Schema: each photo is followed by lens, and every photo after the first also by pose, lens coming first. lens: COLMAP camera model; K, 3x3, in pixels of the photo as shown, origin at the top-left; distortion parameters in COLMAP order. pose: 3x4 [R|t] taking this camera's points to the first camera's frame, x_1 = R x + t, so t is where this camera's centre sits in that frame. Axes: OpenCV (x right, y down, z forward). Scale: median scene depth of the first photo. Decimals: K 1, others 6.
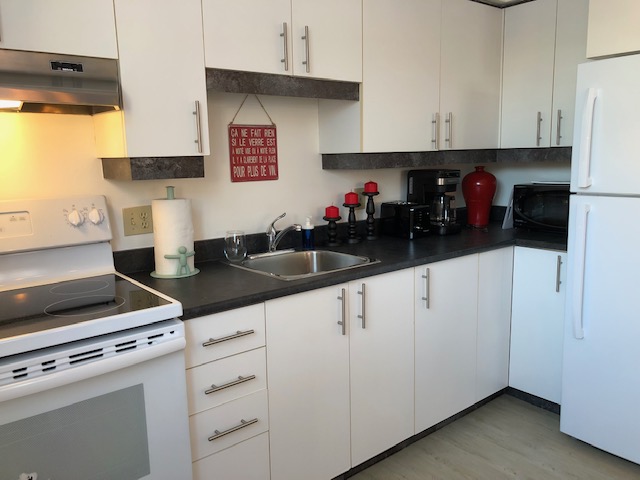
lens RADIAL K [[520.4, 0, 323.6], [0, 520.4, 239.7], [0, 0, 1]] dist [0.033764, -0.007701]
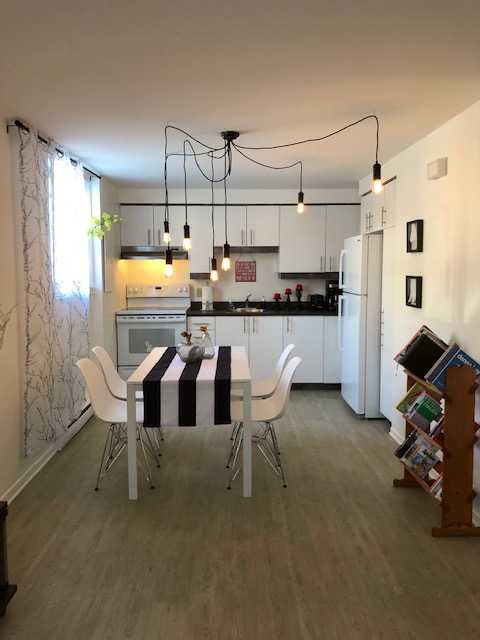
lens RADIAL K [[520.4, 0, 240.0], [0, 520.4, 320.0], [0, 0, 1]] dist [0.033764, -0.007701]
pose [[0.788215, 0.081484, -0.609981, 1.570245], [-0.115262, 0.993202, -0.016265, 0.136199], [0.604509, 0.083128, 0.792249, -1.184965]]
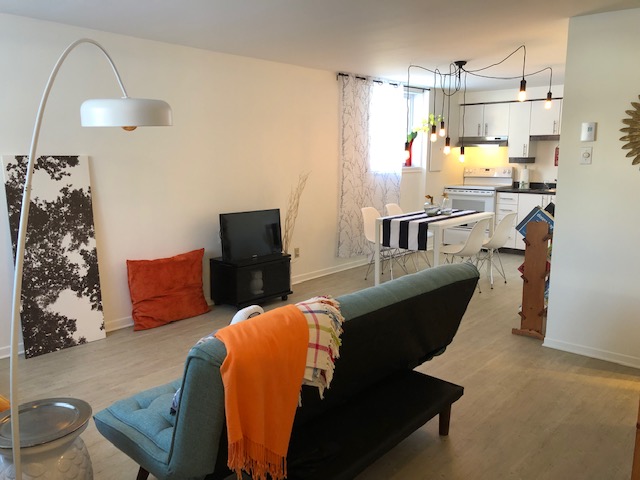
lens RADIAL K [[520.4, 0, 323.6], [0, 520.4, 239.7], [0, 0, 1]] dist [0.033764, -0.007701]
pose [[0.164410, 0.181923, -0.969471, 2.829246], [-0.166513, 0.973859, 0.154507, 0.072437], [0.972236, 0.136027, 0.190404, -0.941456]]
